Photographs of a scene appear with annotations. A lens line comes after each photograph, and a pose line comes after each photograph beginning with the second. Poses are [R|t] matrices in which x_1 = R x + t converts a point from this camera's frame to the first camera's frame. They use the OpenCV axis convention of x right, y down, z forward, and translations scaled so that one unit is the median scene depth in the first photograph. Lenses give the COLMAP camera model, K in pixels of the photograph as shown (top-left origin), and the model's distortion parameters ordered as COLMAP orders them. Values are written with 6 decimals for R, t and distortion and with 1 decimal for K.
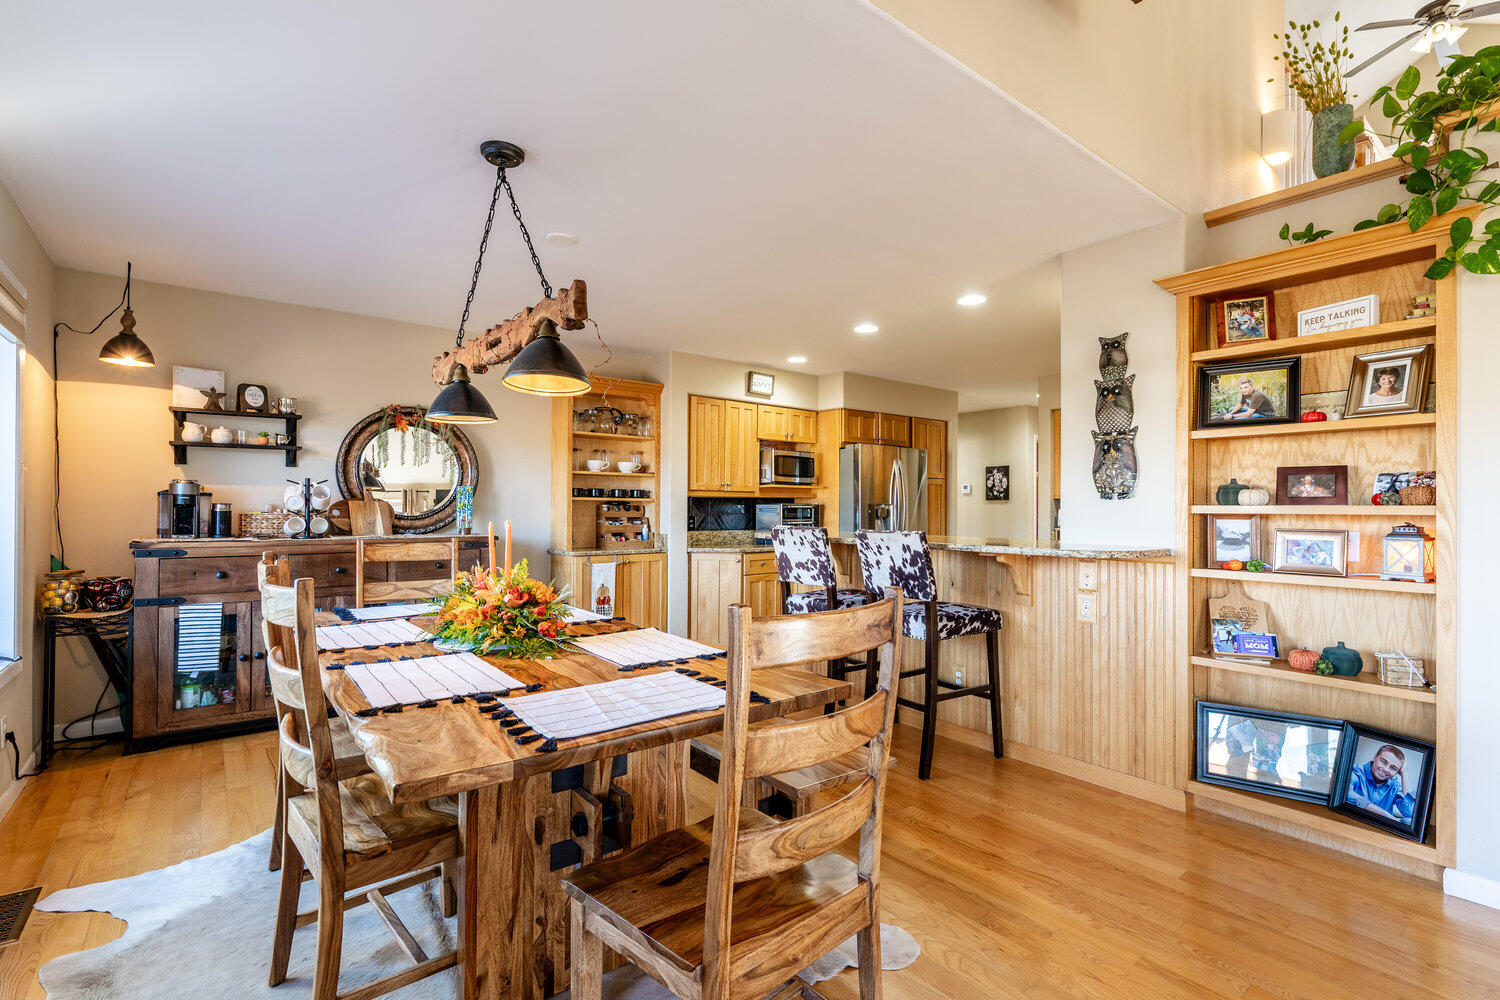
lens RADIAL K [[682.8, 0, 753.9], [0, 682.8, 502.8], [0, 0, 1]] dist [0.001942, -0.000588]
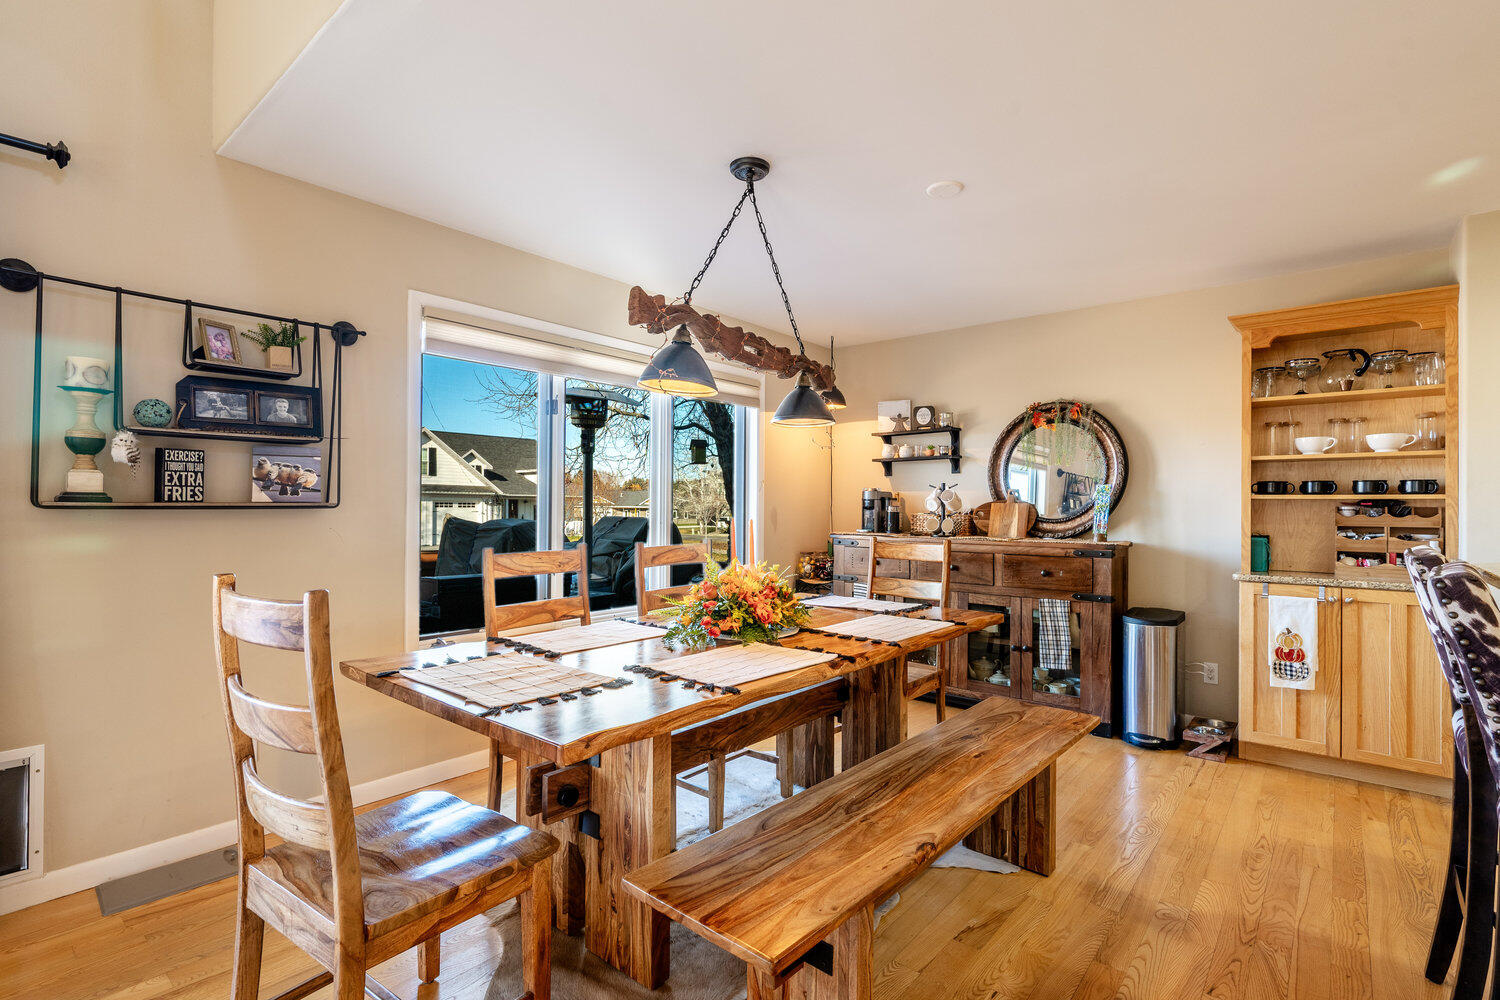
lens RADIAL K [[700.6, 0, 750.0], [0, 700.6, 500.0], [0, 0, 1]] dist [-0.001998, -0.000384]
pose [[0.204090, -0.014049, -0.978851, 0.360439], [0.002888, 0.999901, -0.013749, 0.005564], [0.978948, -0.000021, 0.204111, 0.409281]]
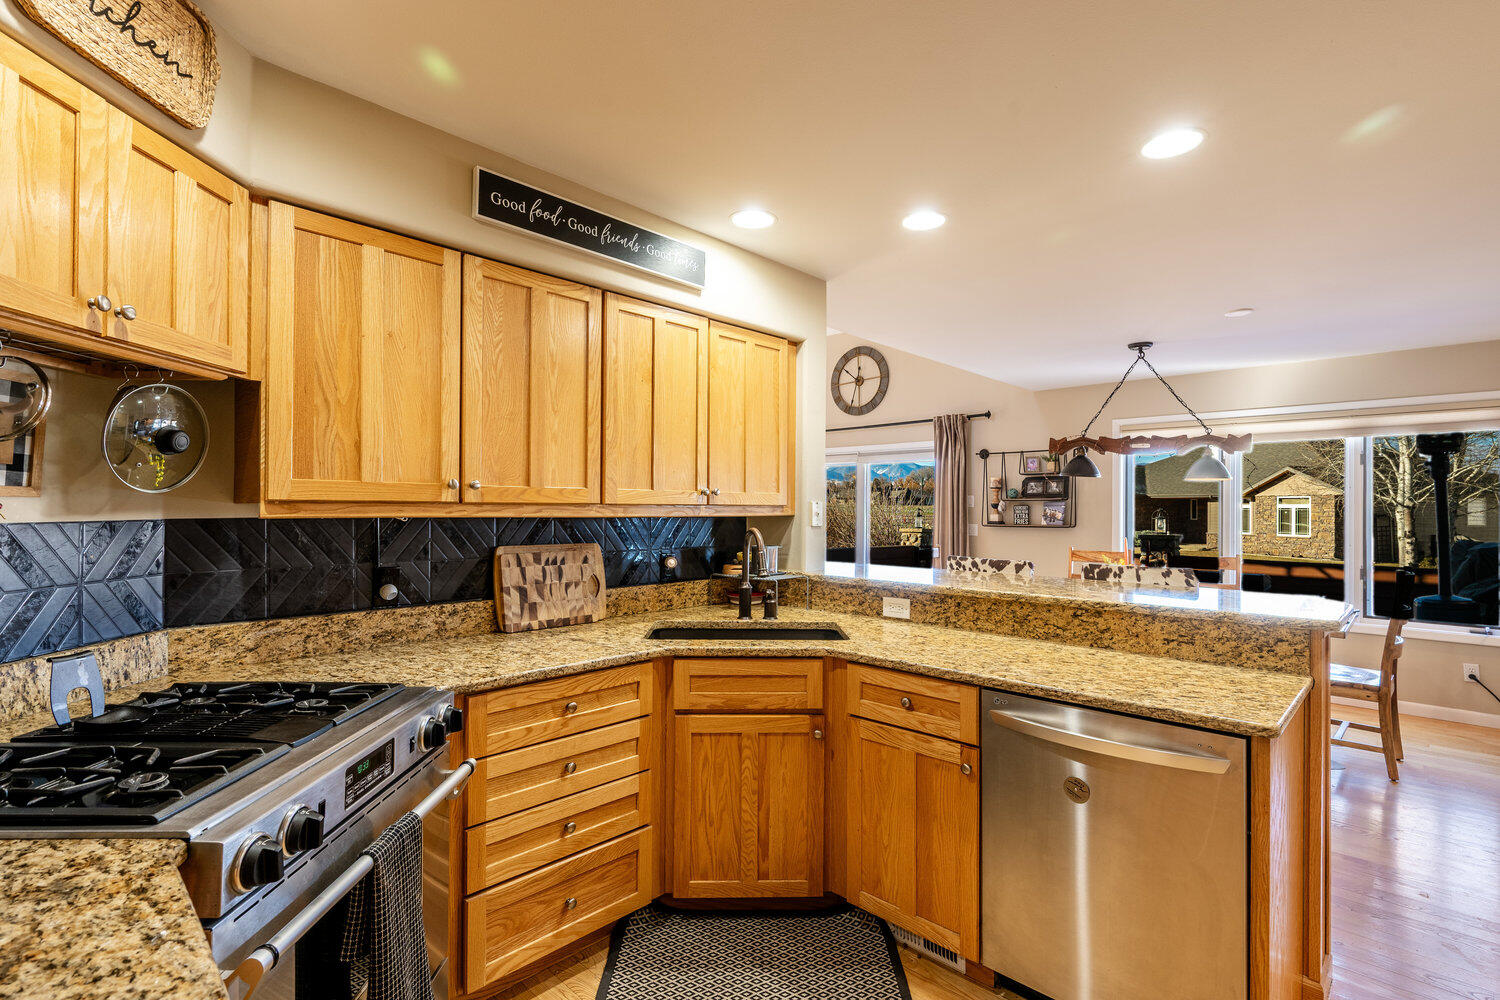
lens RADIAL K [[700.6, 0, 750.0], [0, 700.6, 500.0], [0, 0, 1]] dist [-0.001998, -0.000384]
pose [[-0.990141, -0.008140, -0.139840, 0.522596], [-0.005622, 0.999815, -0.018397, -0.023182], [0.139964, -0.017429, -0.990003, 1.488093]]
